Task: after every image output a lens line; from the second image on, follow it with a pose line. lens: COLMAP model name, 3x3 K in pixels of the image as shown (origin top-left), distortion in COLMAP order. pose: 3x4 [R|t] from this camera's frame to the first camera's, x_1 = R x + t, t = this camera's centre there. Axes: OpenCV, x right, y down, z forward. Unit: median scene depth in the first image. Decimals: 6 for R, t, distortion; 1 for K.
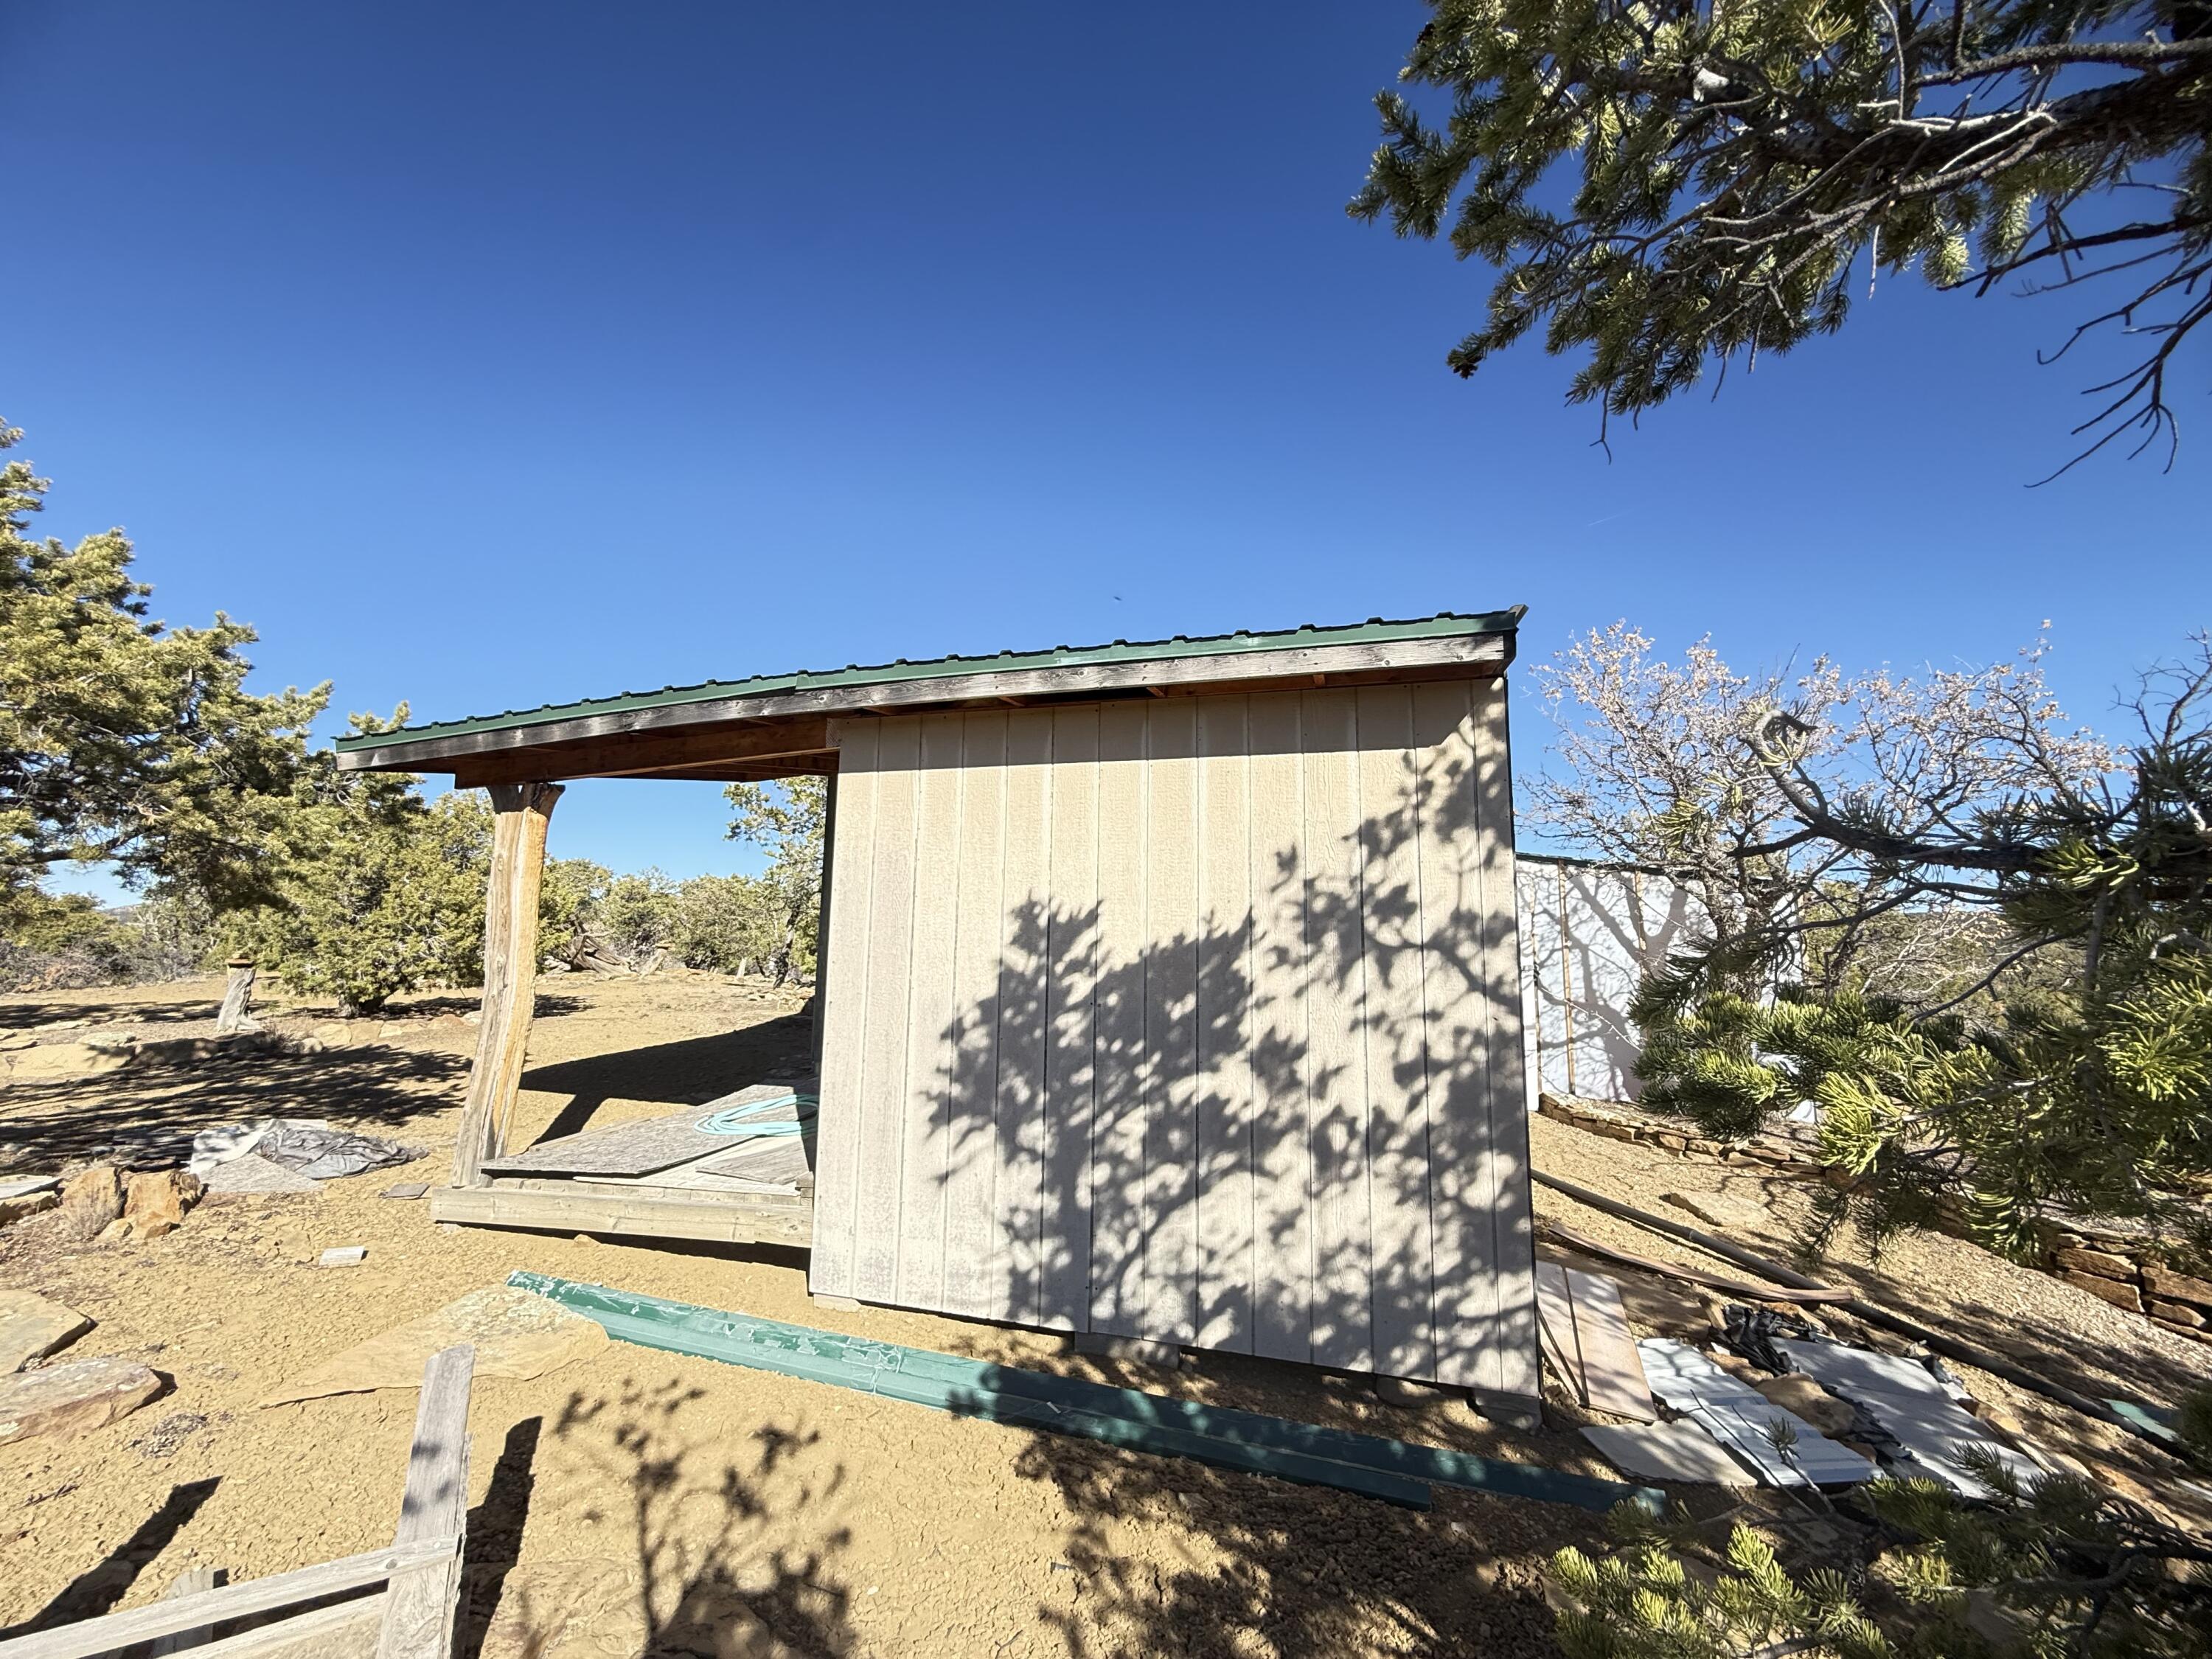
lens RADIAL K [[878.9, 0, 1104.0], [0, 878.9, 834.9], [0, 0, 1]] dist [-0.000739, -0.000804]
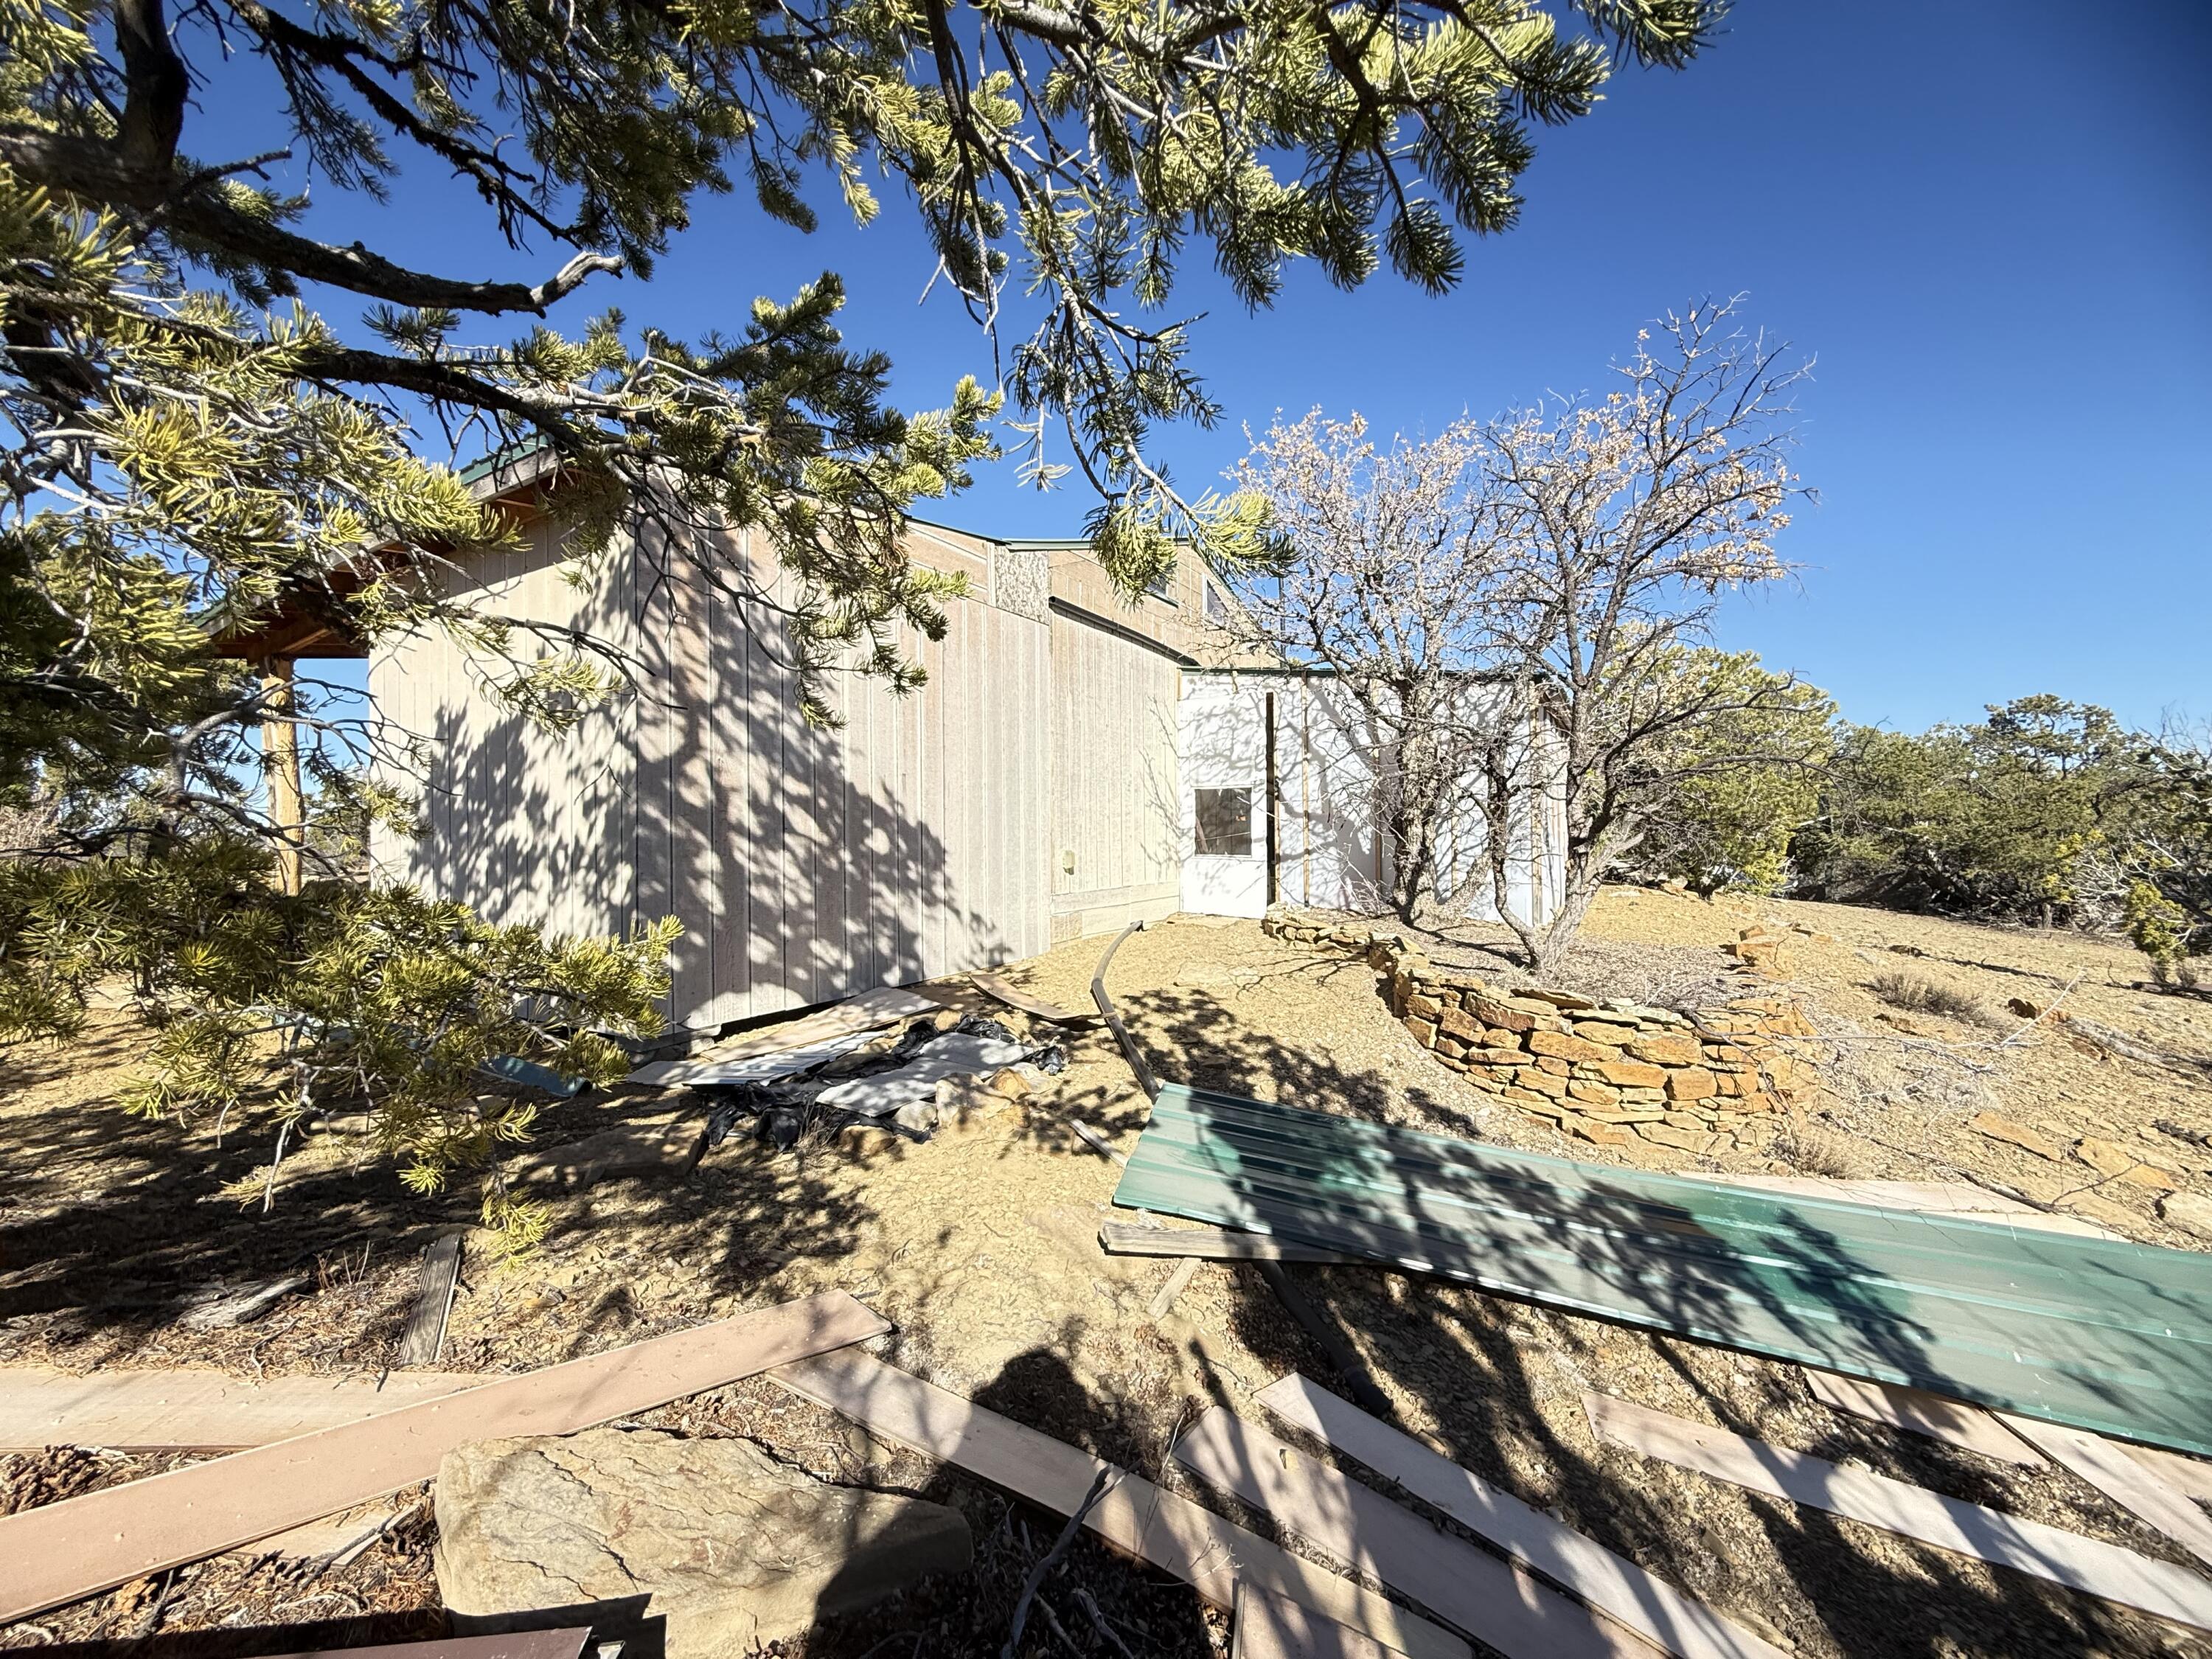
lens RADIAL K [[878.9, 0, 1105.9], [0, 878.9, 829.7], [0, 0, 1]] dist [-0.000739, -0.000804]
pose [[0.961752, -0.034776, -0.271705, 1.374421], [0.065624, 0.992274, 0.105288, 0.207508], [0.265944, -0.119092, 0.956604, -0.039127]]
